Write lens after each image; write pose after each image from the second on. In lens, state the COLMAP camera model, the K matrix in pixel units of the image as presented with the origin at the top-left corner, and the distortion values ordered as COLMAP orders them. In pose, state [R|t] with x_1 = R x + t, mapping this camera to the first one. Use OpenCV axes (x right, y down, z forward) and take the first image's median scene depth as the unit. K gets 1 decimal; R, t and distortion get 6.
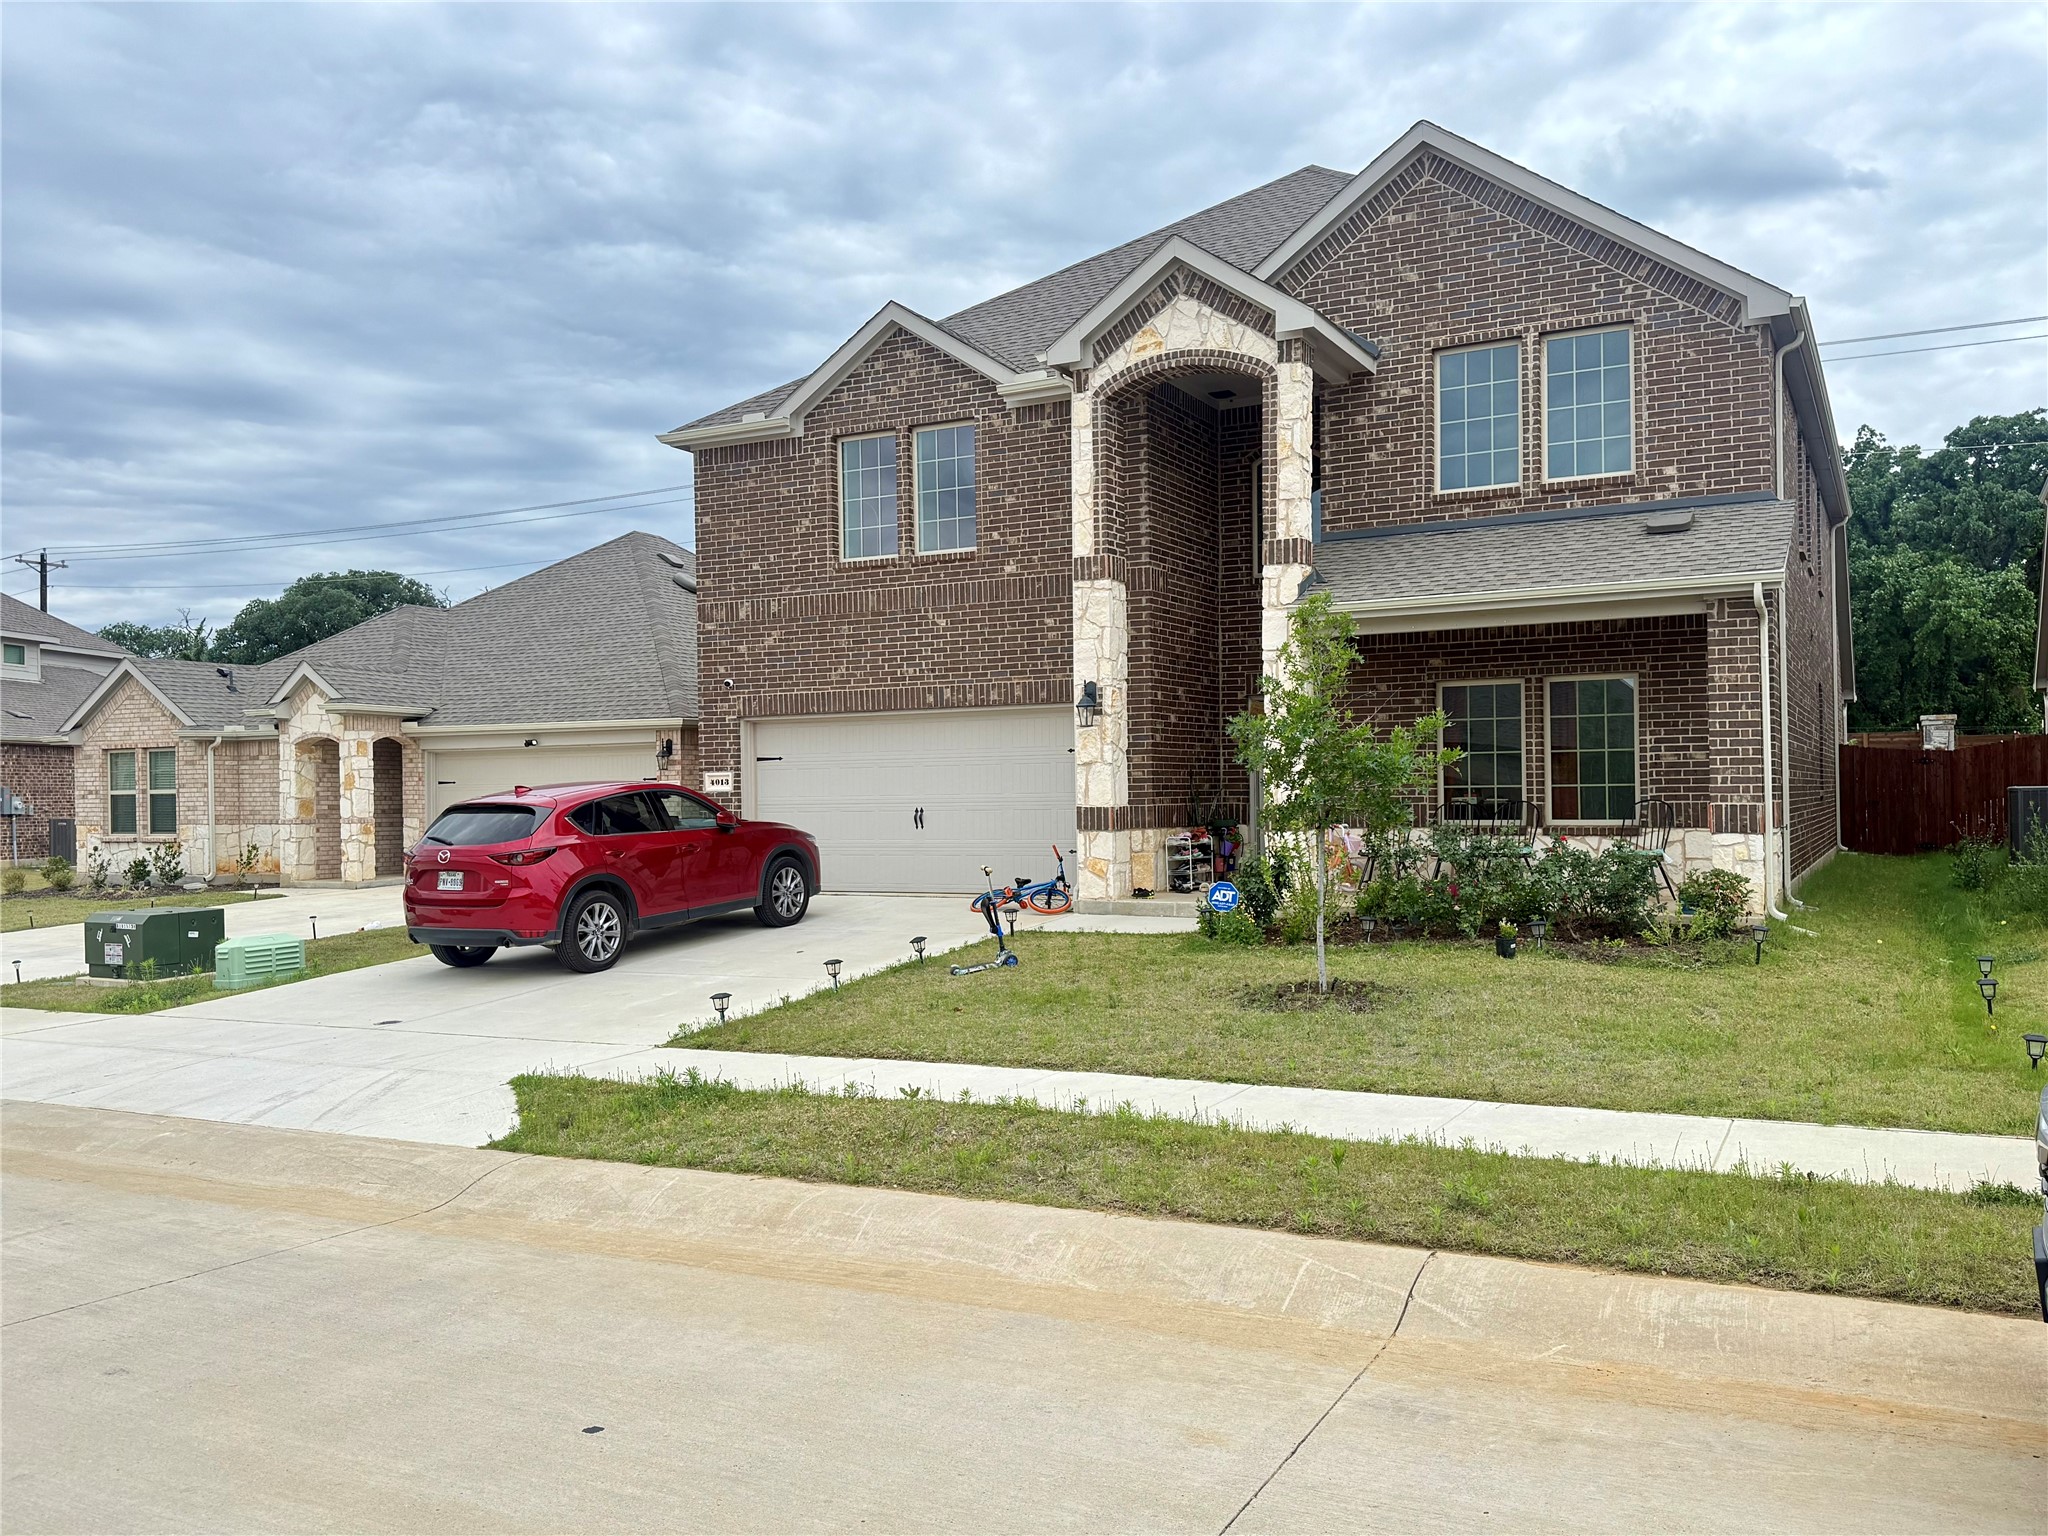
lens RADIAL K [[1653.0, 0, 1020.4], [0, 1653.0, 781.1], [0, 0, 1]] dist [0.190143, -0.378659]
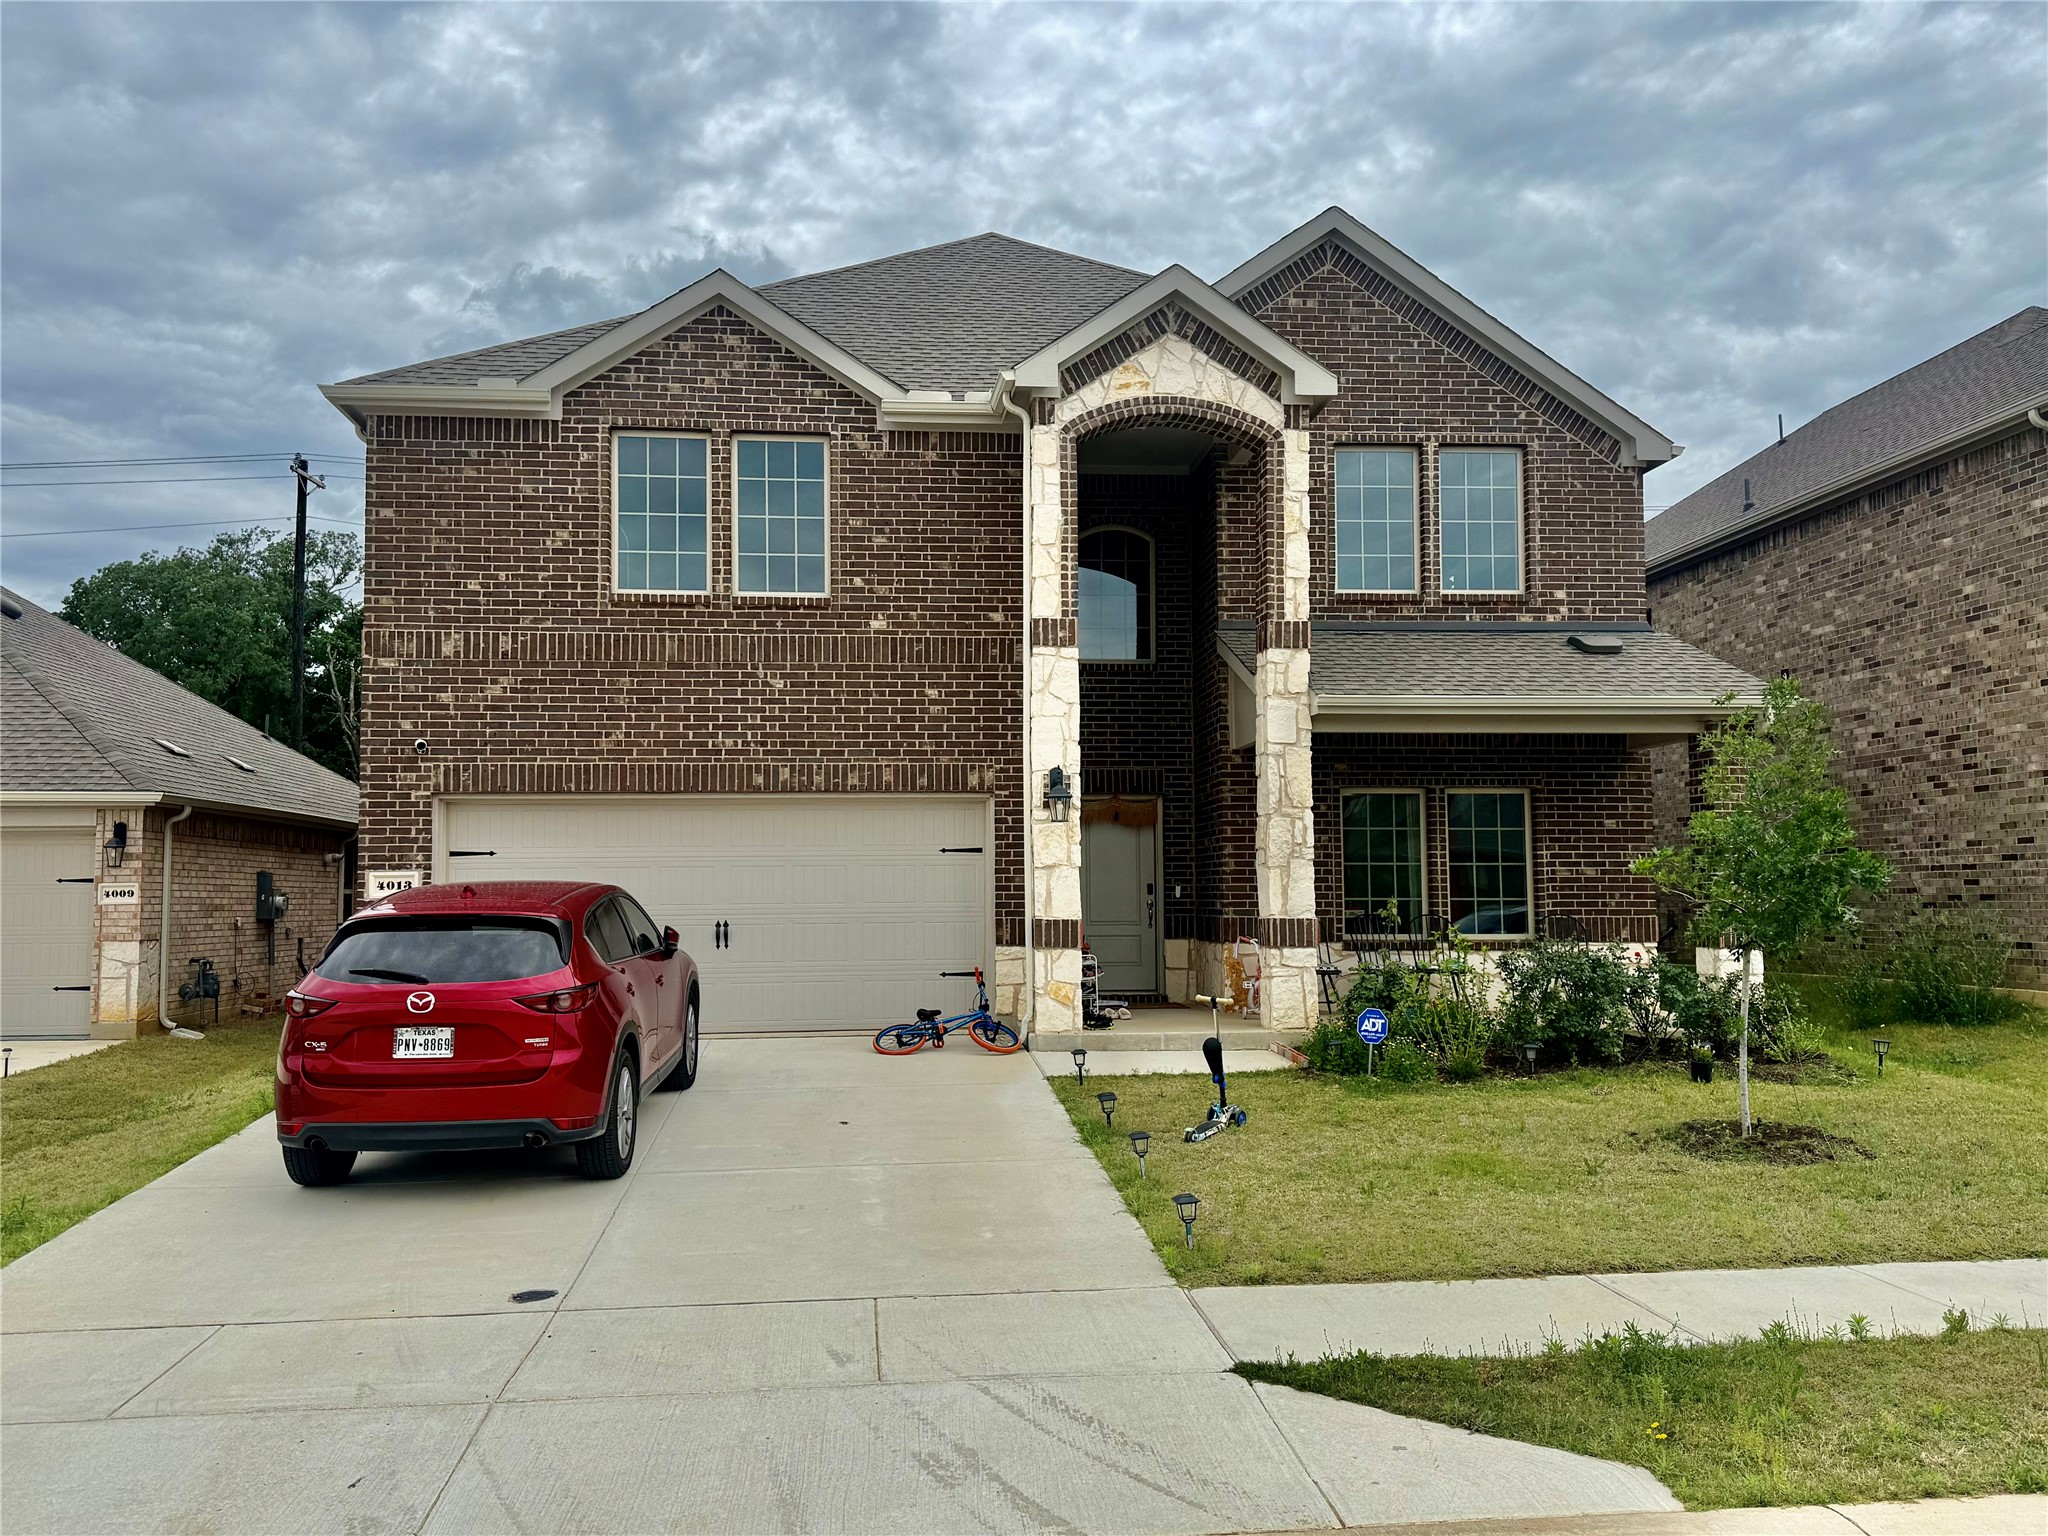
lens RADIAL K [[1653.0, 0, 1020.4], [0, 1653.0, 781.1], [0, 0, 1]] dist [0.190143, -0.378659]
pose [[0.831642, 0.047329, 0.553292, -0.431513], [-0.009454, 0.997424, -0.071110, 0.005722], [-0.555232, 0.053907, 0.829947, 0.322659]]
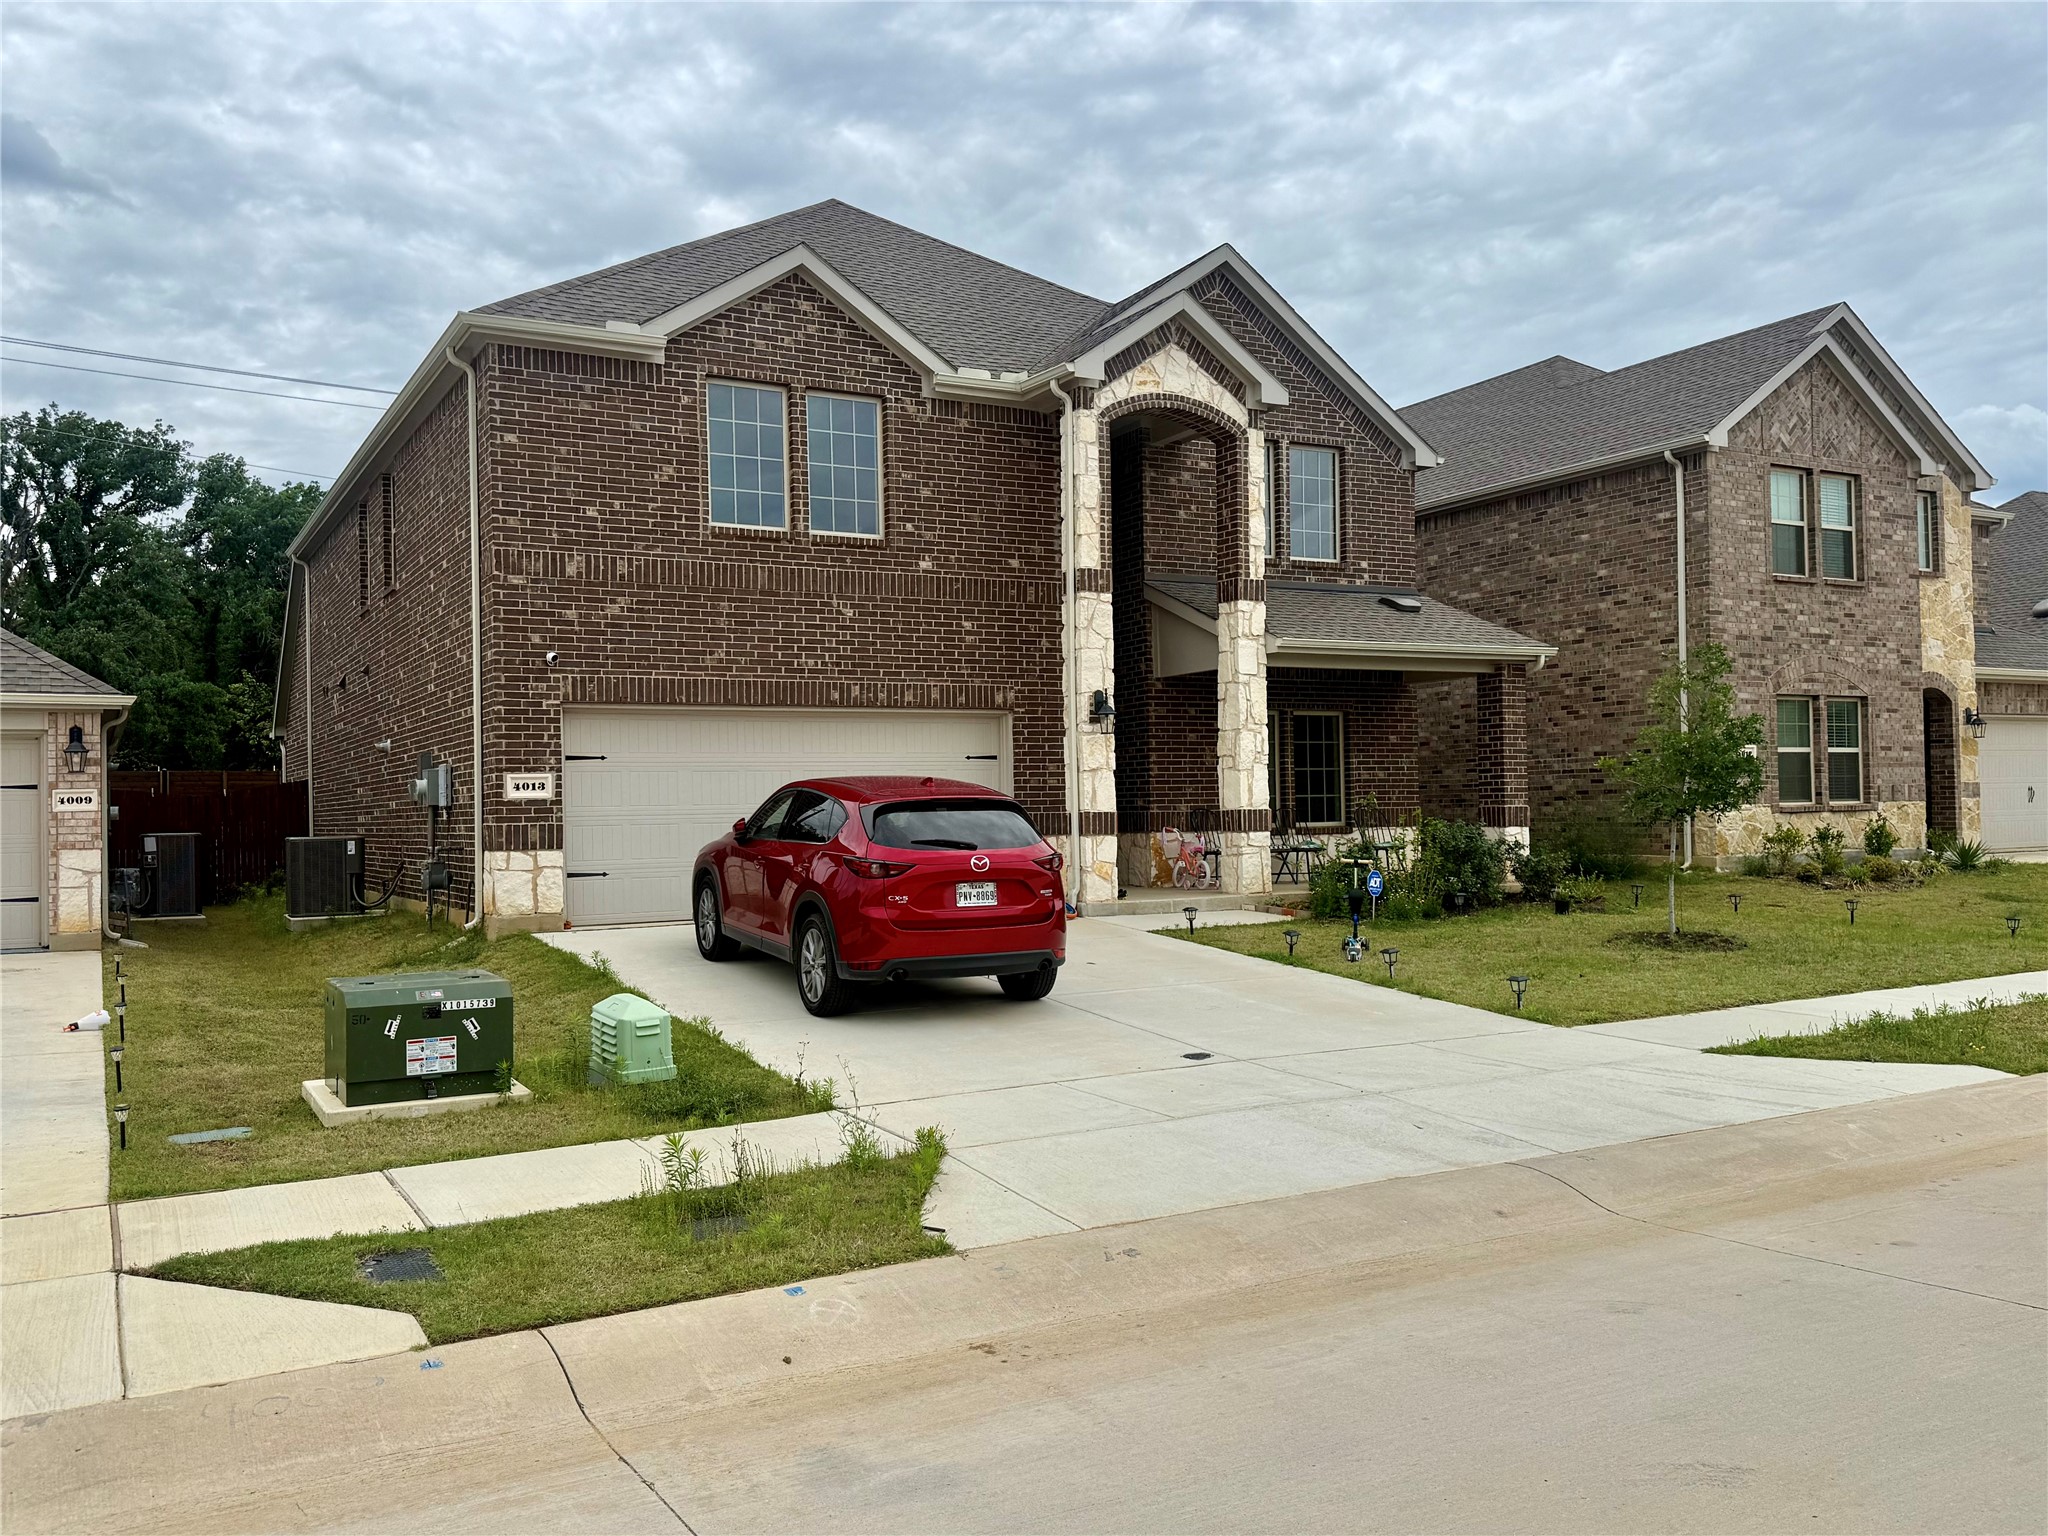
lens RADIAL K [[1653.0, 0, 1020.4], [0, 1653.0, 781.1], [0, 0, 1]] dist [0.190143, -0.378659]
pose [[0.544939, 0.018882, 0.838263, -0.848198], [0.003845, 0.999680, -0.025018, 0.022005], [-0.838467, 0.016856, 0.544691, 0.481261]]
